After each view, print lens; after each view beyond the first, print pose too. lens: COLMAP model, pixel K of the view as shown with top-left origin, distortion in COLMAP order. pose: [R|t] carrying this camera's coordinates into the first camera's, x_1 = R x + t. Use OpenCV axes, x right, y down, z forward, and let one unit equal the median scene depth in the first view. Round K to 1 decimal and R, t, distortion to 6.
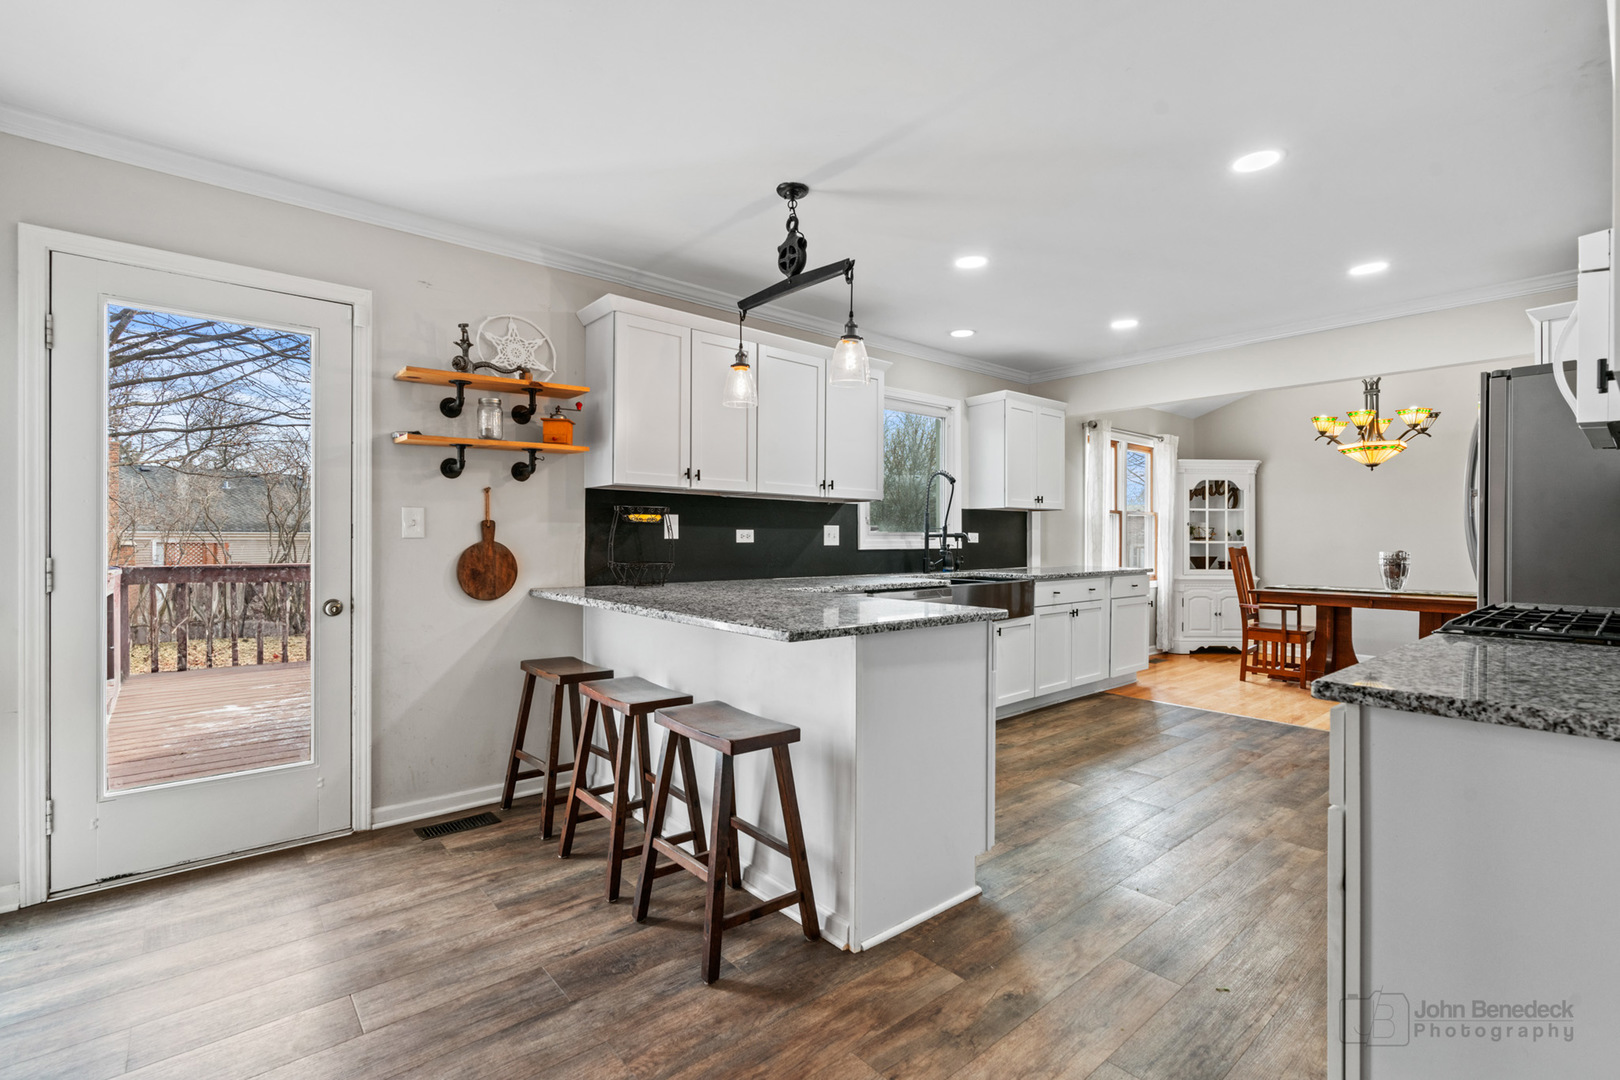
lens RADIAL K [[741.3, 0, 812.7], [0, 741.3, 540.2], [0, 0, 1]] dist [-0.012002, 0.007123]
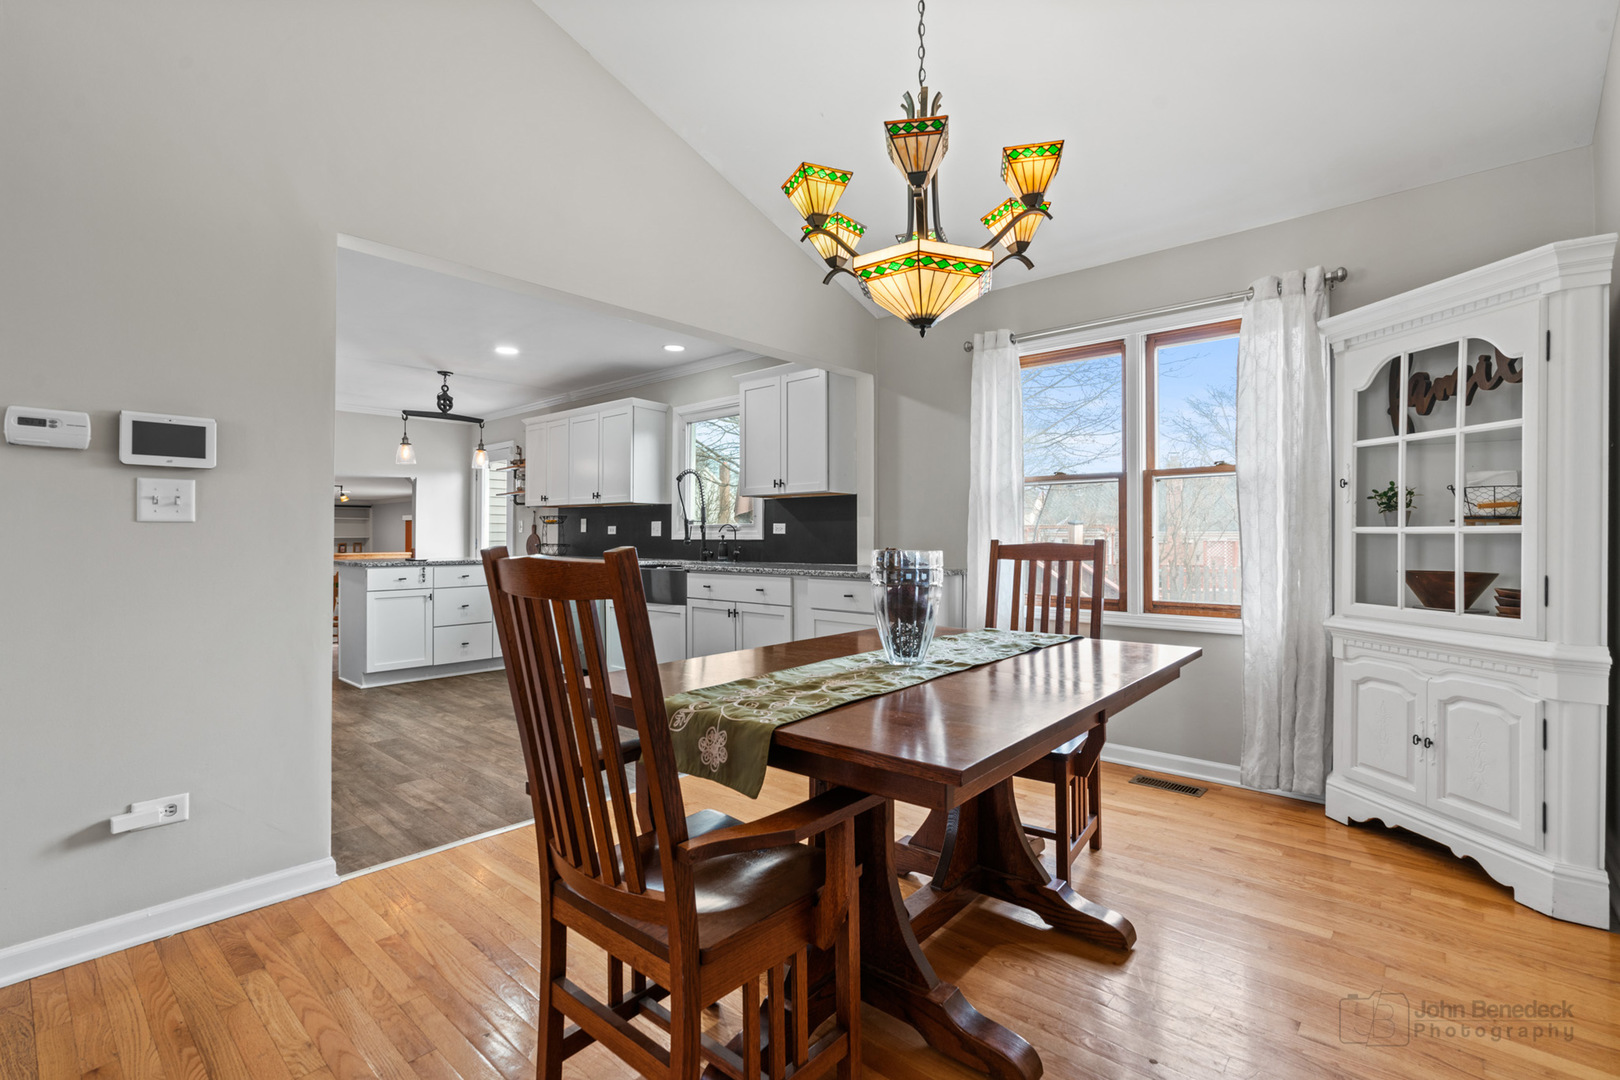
lens RADIAL K [[741.3, 0, 812.0], [0, 741.3, 529.1], [0, 0, 1]] dist [-0.012002, 0.007123]
pose [[0.122652, -0.013444, -0.992359, 1.308768], [-0.000696, 0.999907, -0.013633, 0.011496], [0.992449, 0.002363, 0.122632, 1.042032]]
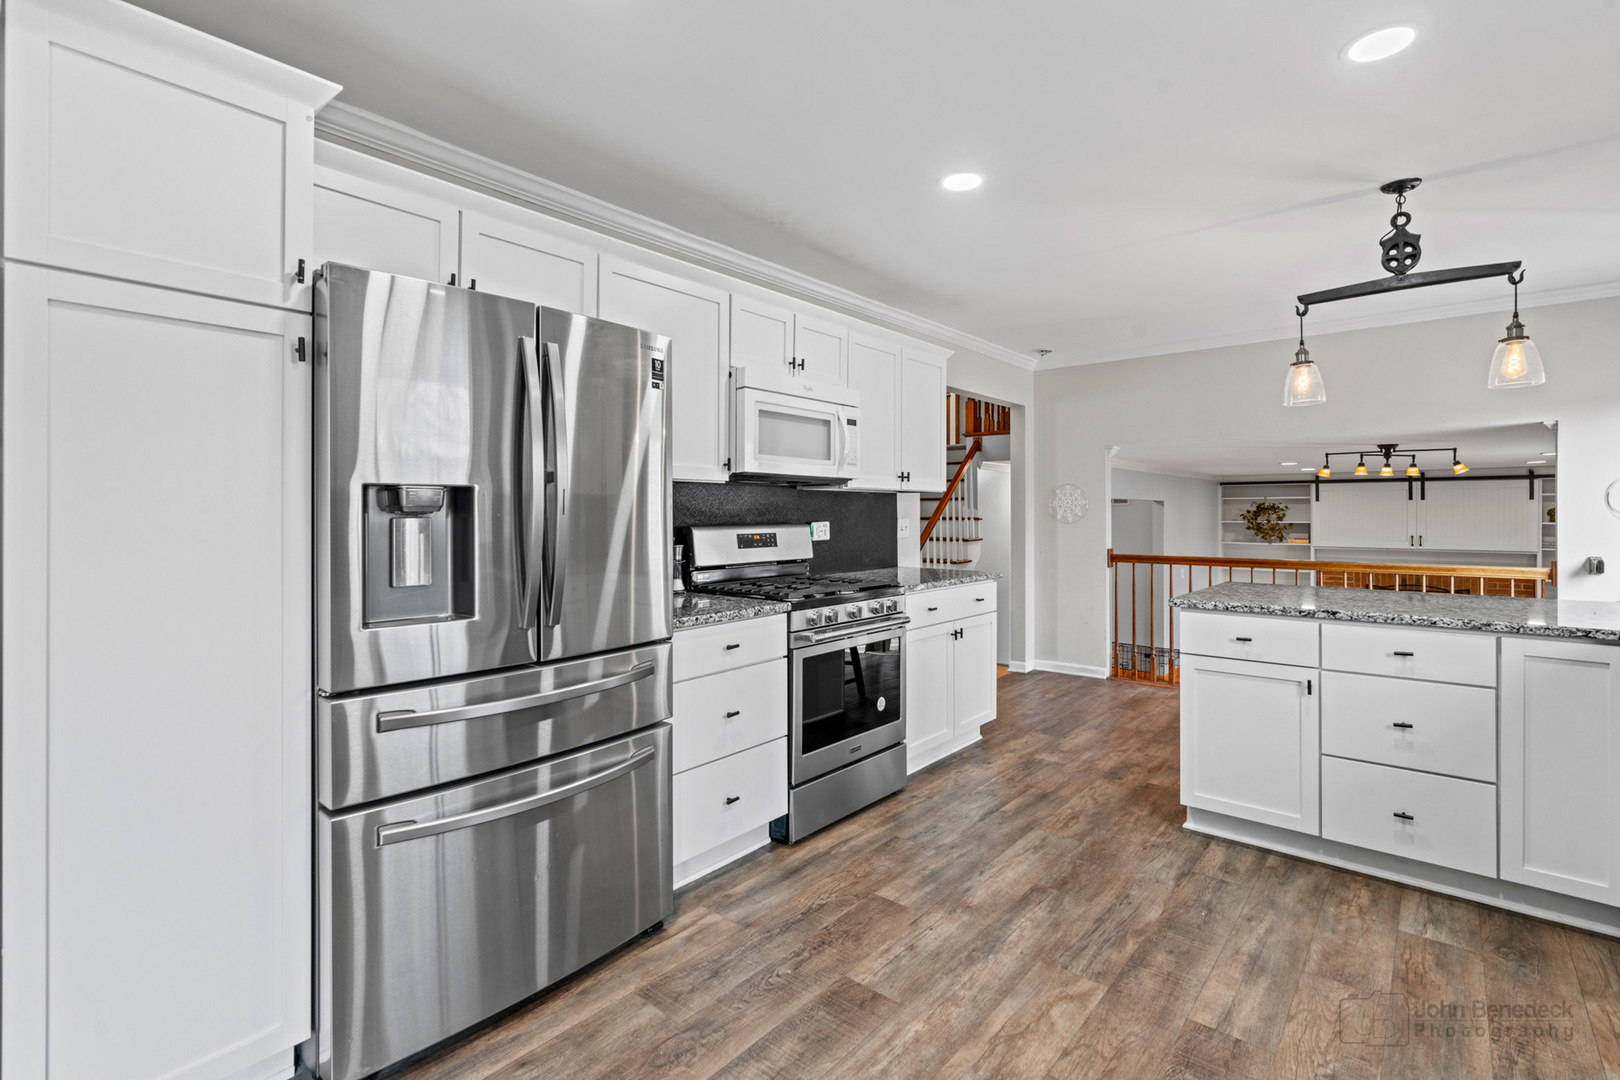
lens RADIAL K [[741.3, 0, 811.6], [0, 741.3, 512.9], [0, 0, 1]] dist [-0.012002, 0.007123]
pose [[-0.989633, 0.000967, -0.143617, 0.508948], [0.000586, 0.999996, 0.002695, -0.024429], [0.143619, 0.002582, -0.989630, 1.065937]]
